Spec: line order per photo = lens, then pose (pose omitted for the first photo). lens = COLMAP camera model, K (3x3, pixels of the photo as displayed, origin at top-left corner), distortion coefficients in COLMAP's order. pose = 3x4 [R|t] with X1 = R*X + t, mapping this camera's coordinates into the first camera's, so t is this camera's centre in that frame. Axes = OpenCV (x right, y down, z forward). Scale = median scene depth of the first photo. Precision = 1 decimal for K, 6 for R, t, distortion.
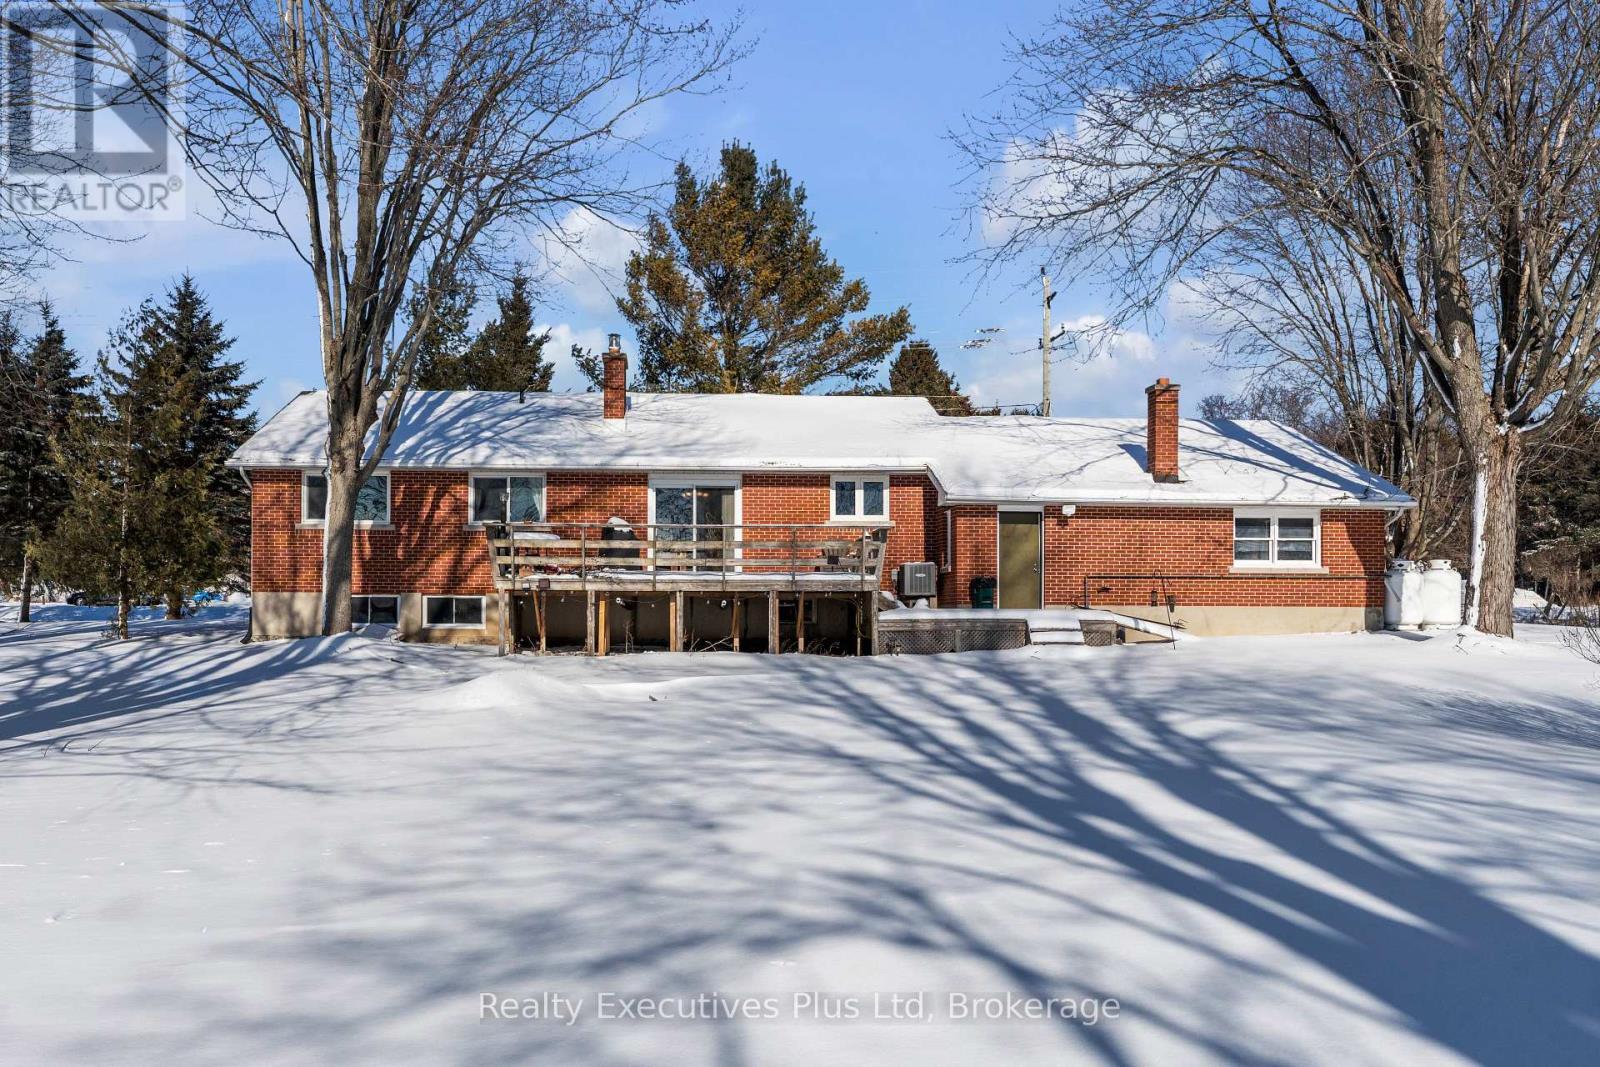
lens RADIAL K [[1193.4, 0, 814.0], [0, 1193.4, 542.3], [0, 0, 1]] dist [-0.003671, -0.007591]
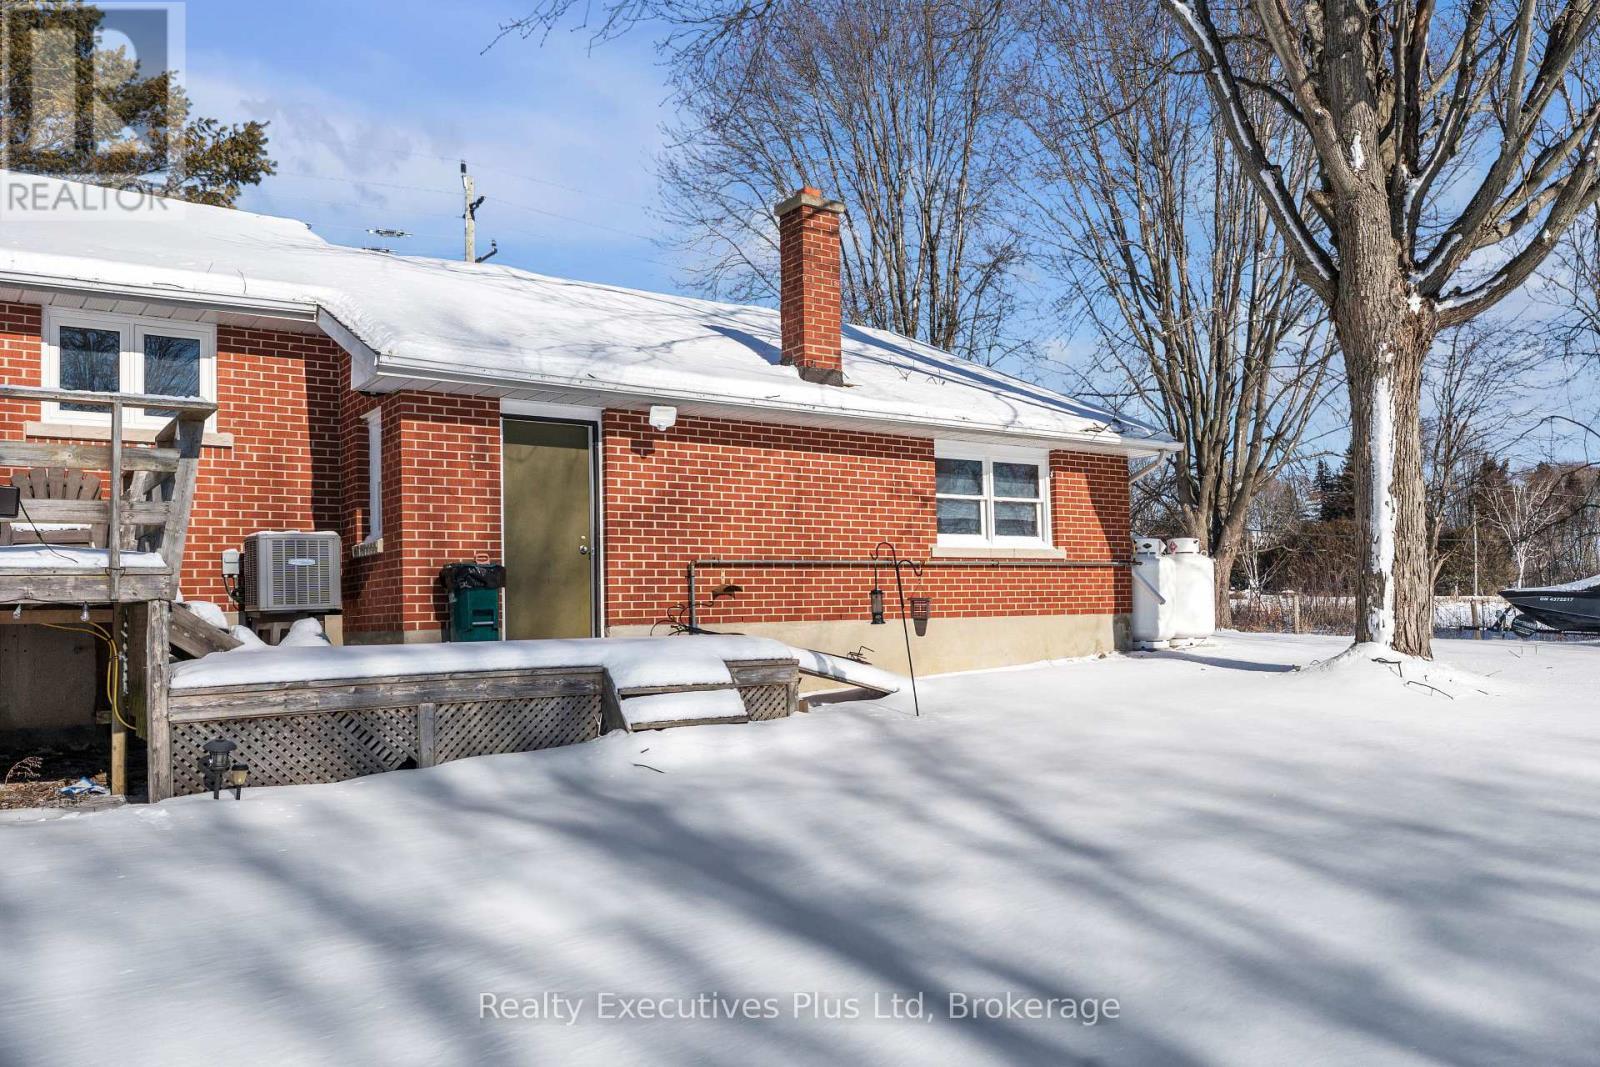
lens RADIAL K [[1193.4, 0, 886.8], [0, 1193.4, 561.7], [0, 0, 1]] dist [-0.003671, -0.007591]
pose [[0.845265, -0.000846, 0.534346, 0.040380], [-0.003448, 0.999969, 0.007037, 0.023966], [-0.534336, -0.007791, 0.845236, 0.547768]]
